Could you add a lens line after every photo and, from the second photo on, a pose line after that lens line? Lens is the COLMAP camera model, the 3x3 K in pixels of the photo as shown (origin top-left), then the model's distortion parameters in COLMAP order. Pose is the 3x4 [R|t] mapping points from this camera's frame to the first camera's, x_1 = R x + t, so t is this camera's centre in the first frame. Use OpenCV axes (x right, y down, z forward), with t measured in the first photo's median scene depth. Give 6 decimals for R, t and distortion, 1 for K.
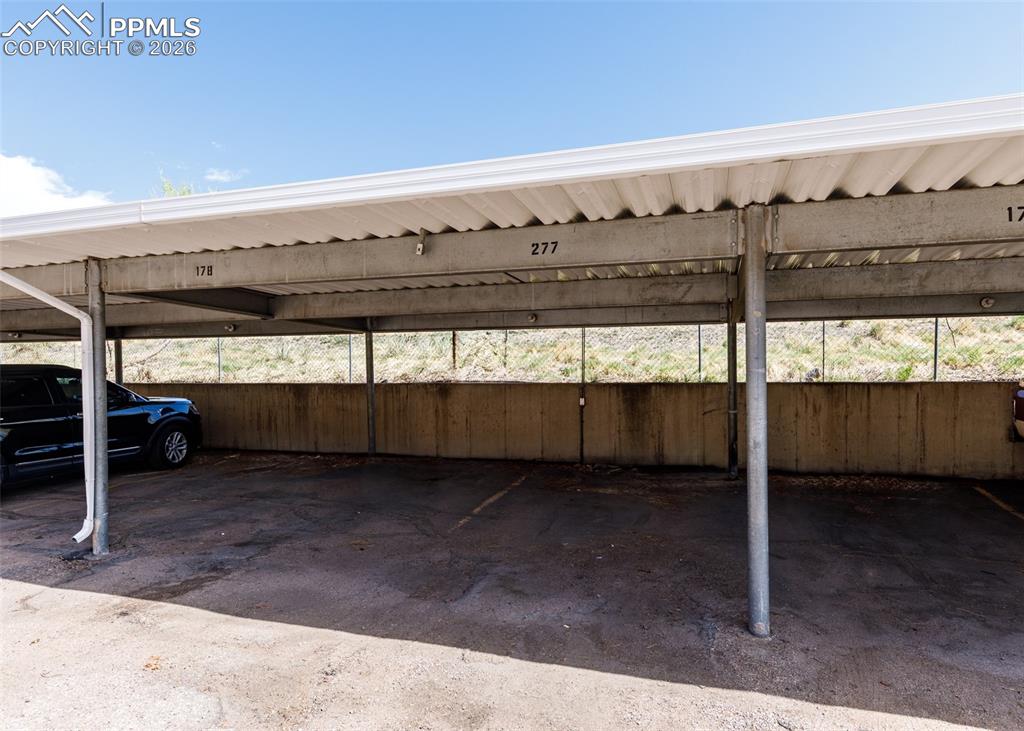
lens RADIAL K [[543.0, 0, 510.2], [0, 543.0, 372.1], [0, 0, 1]] dist [-0.003652, -0.001057]
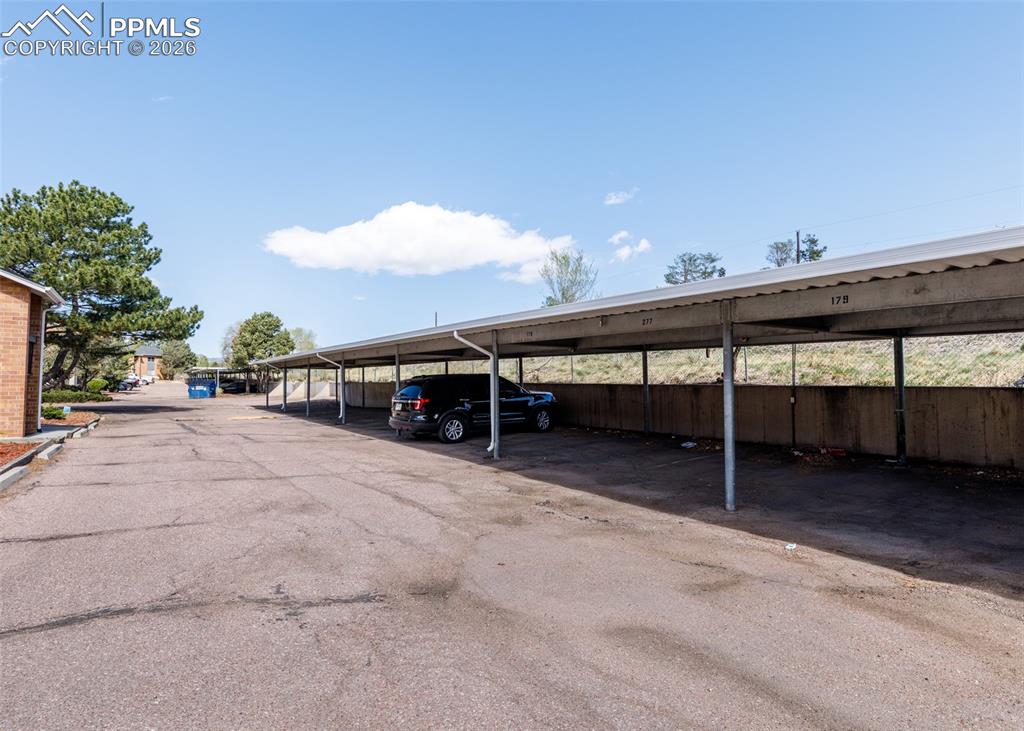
lens RADIAL K [[570.5, 0, 515.5], [0, 570.5, 365.4], [0, 0, 1]] dist [0.000877, -0.000145]
pose [[0.771587, -0.012800, -0.635995, 0.498852], [0.007041, 0.999908, -0.011582, -0.017256], [0.636085, 0.004458, 0.771606, -0.480052]]
